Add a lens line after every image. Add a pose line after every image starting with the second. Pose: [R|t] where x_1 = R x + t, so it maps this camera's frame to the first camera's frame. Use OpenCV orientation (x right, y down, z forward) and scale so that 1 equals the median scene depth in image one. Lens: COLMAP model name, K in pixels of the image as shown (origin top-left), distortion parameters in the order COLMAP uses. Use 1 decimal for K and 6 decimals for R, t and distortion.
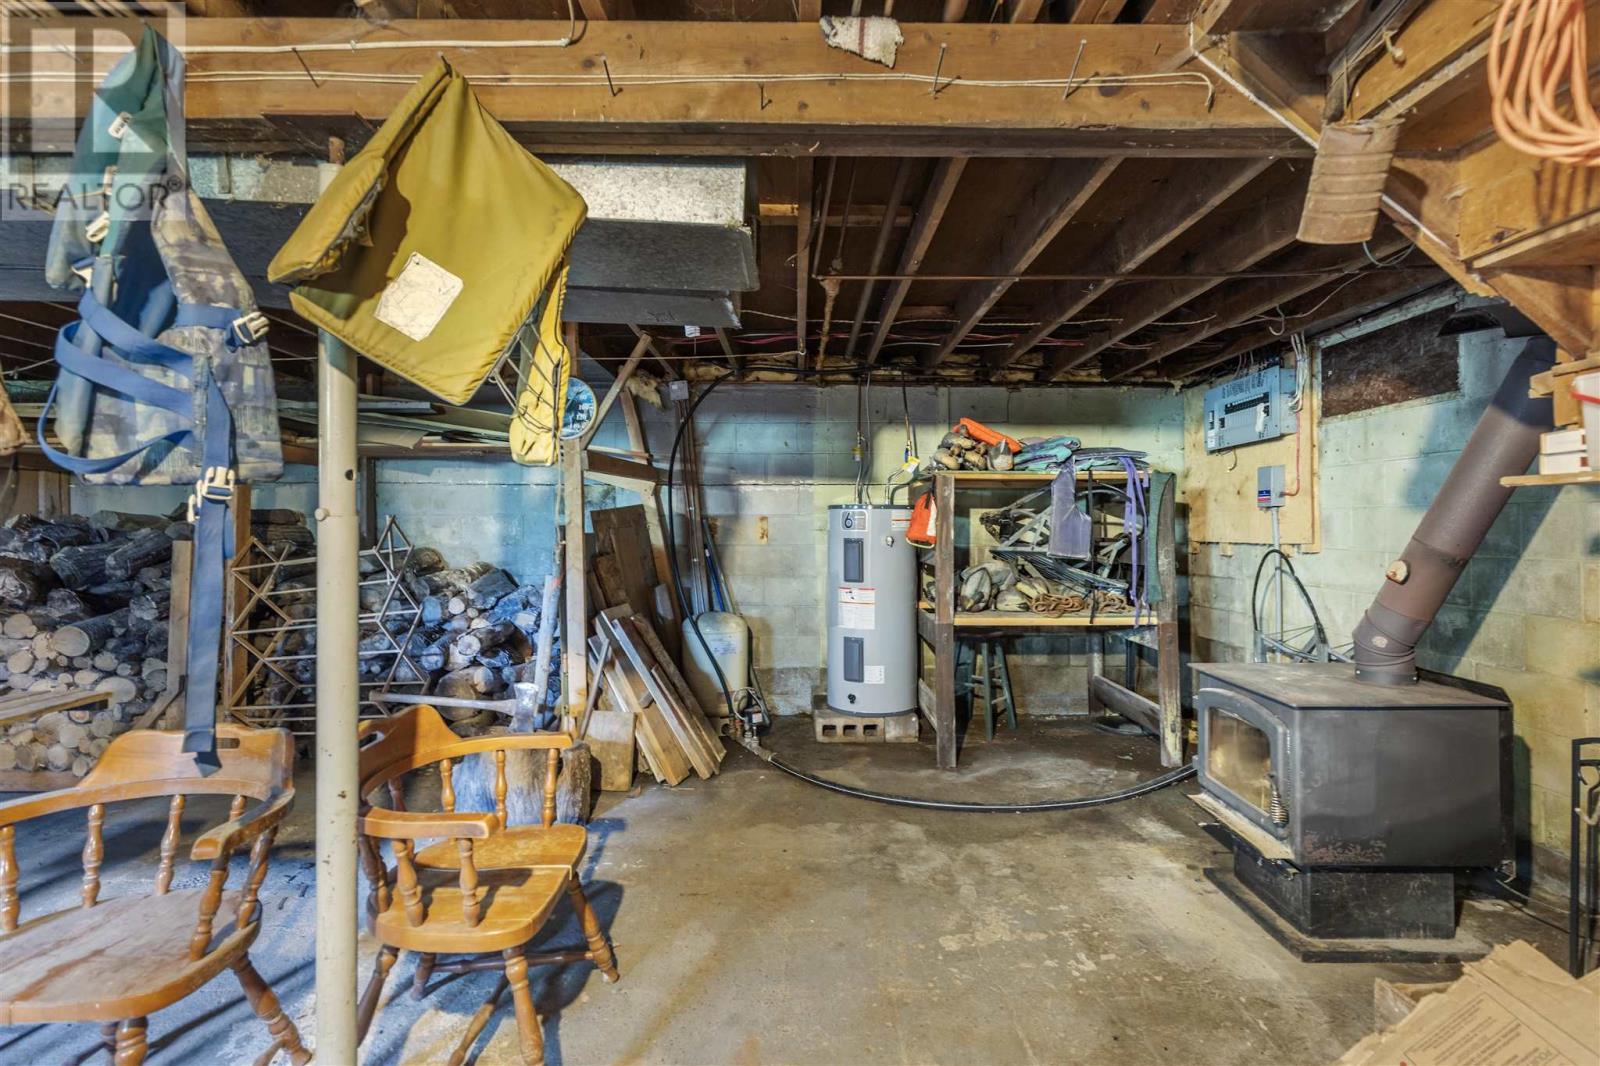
lens RADIAL K [[720.2, 0, 783.2], [0, 720.2, 521.9], [0, 0, 1]] dist [0.005651, -0.000637]
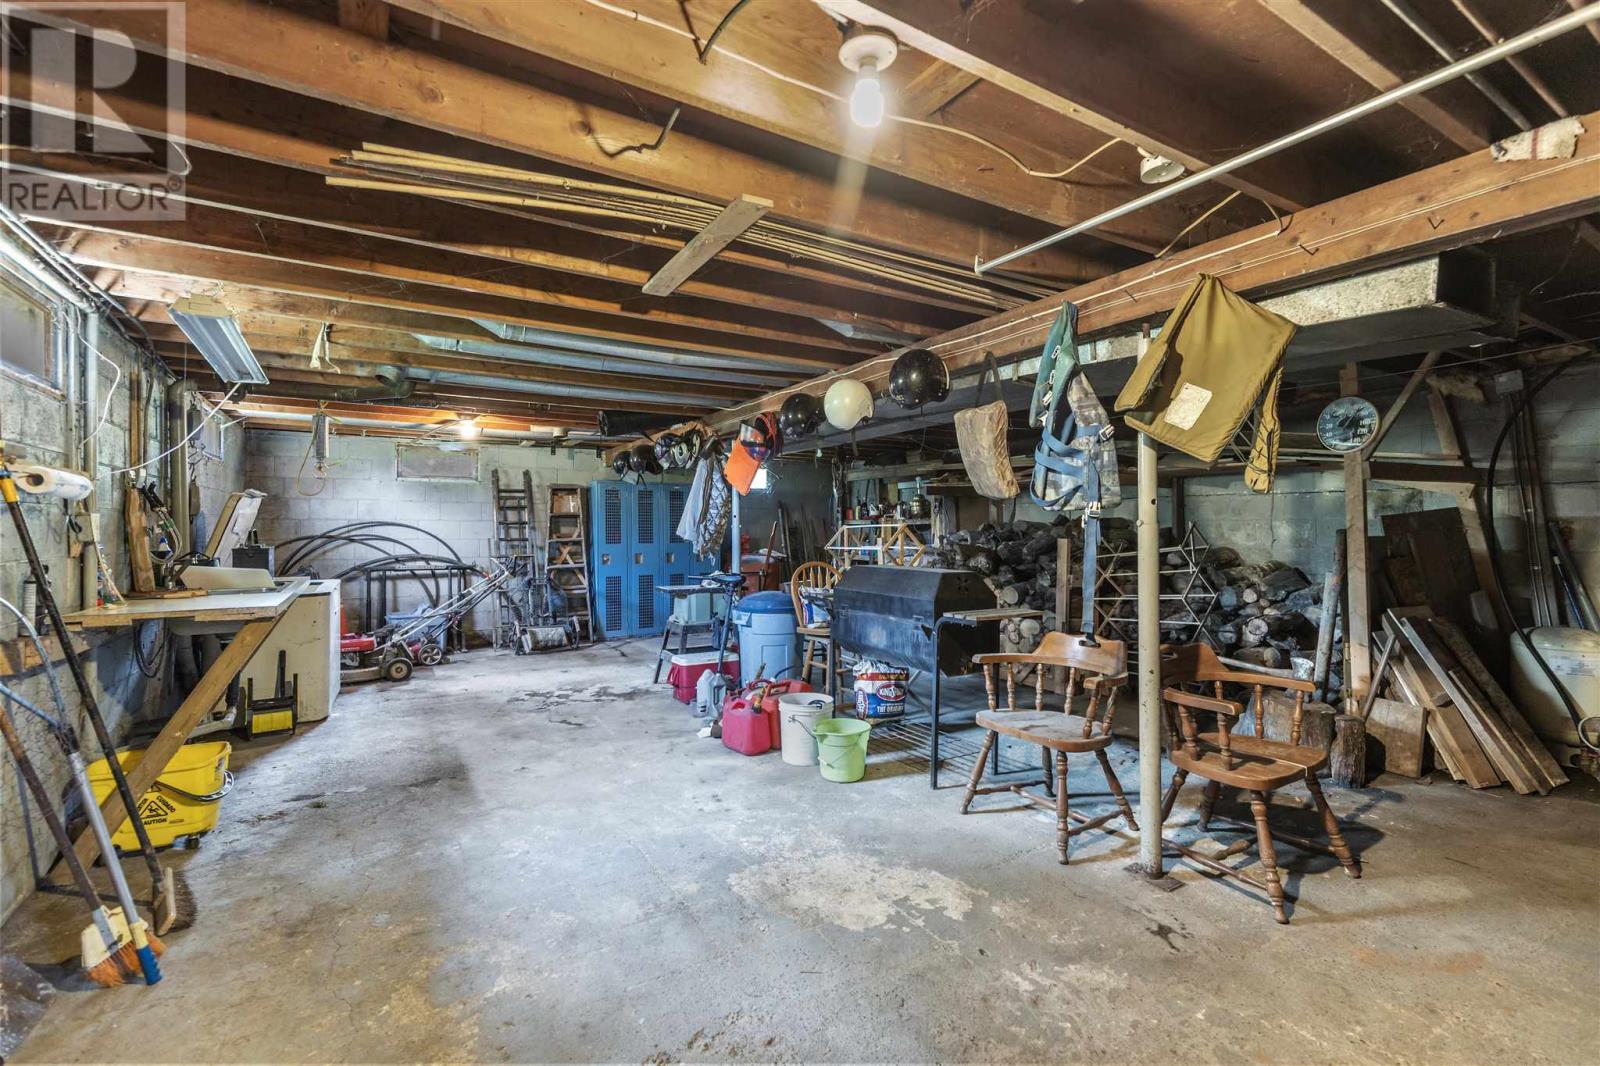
lens RADIAL K [[720.2, 0, 783.2], [0, 720.2, 521.9], [0, 0, 1]] dist [0.005651, -0.000637]
pose [[0.507692, -0.008773, -0.861494, 0.231019], [0.004089, 0.999961, -0.007773, -0.001231], [0.861529, 0.000423, 0.507708, -0.343562]]
